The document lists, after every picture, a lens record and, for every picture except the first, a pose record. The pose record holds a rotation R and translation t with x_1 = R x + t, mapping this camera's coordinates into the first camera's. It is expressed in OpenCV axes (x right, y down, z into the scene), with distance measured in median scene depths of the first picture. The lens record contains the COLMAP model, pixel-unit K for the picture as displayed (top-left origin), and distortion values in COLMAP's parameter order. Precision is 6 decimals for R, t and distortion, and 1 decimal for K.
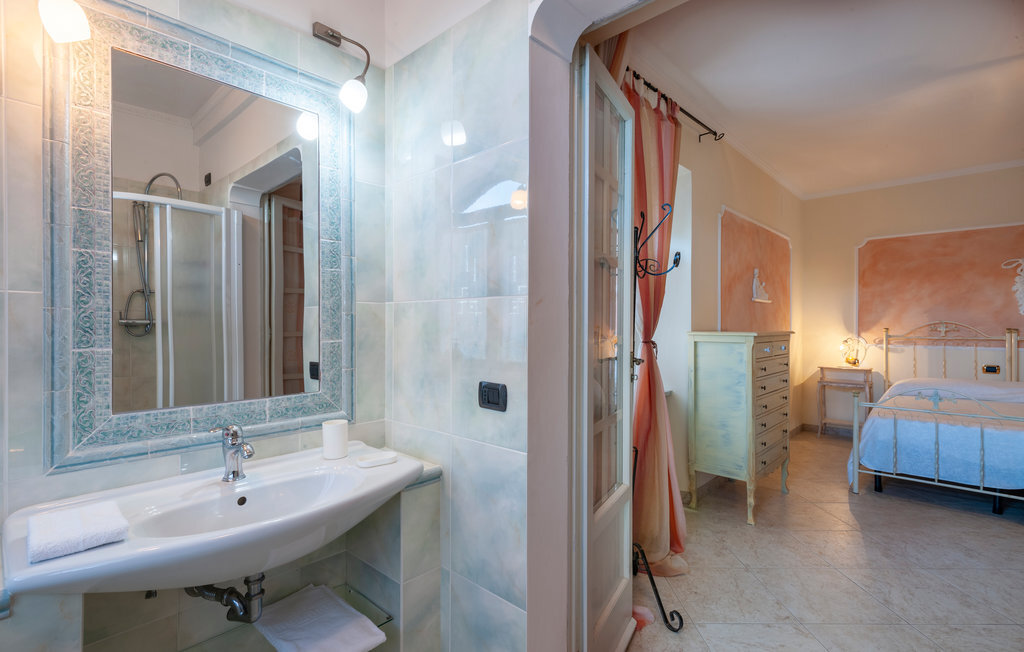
lens RADIAL K [[484.0, 0, 510.6], [0, 484.0, 323.0], [0, 0, 1]] dist [0.012377, -0.001421]
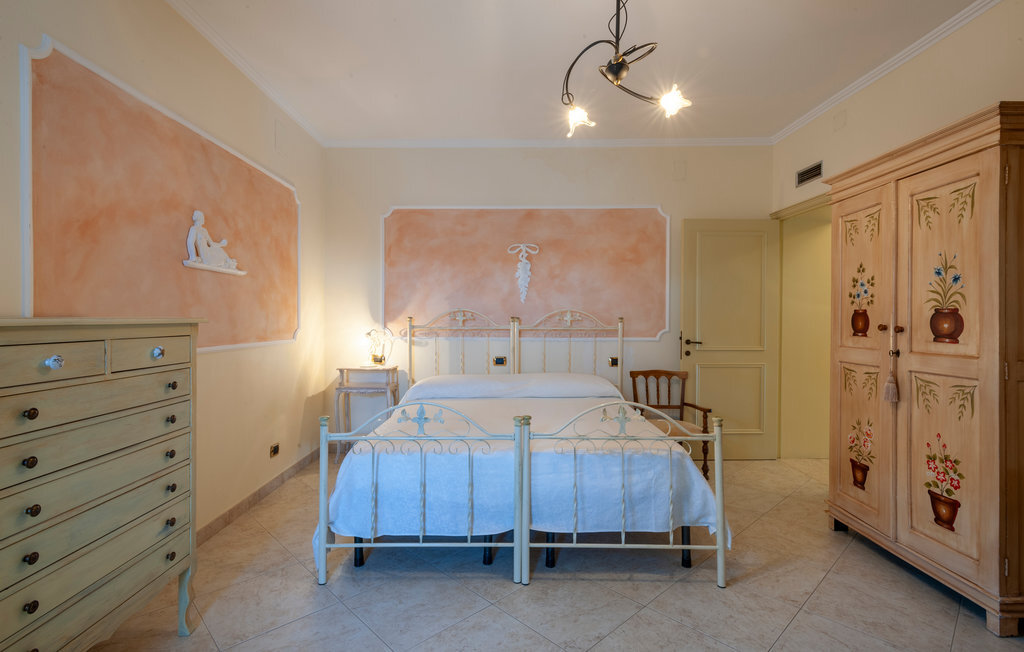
lens RADIAL K [[484.0, 0, 511.3], [0, 484.0, 322.5], [0, 0, 1]] dist [0.012377, -0.001421]
pose [[0.727485, -0.003108, 0.686116, 0.344364], [-0.003995, 0.999954, 0.008765, 0.012278], [-0.686111, -0.009118, 0.727439, 0.296027]]
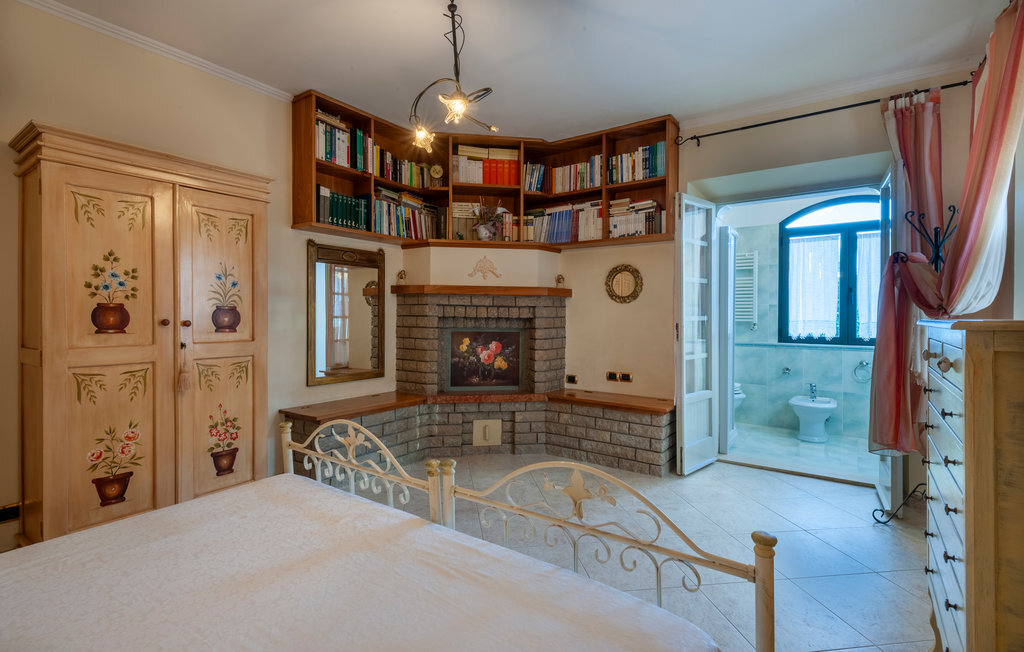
lens RADIAL K [[484.0, 0, 511.2], [0, 484.0, 318.7], [0, 0, 1]] dist [0.012377, -0.001421]
pose [[-0.991688, -0.002290, -0.128647, 0.603697], [-0.003335, 0.999963, 0.007904, 0.011413], [0.128624, 0.008267, -0.991659, 0.817439]]
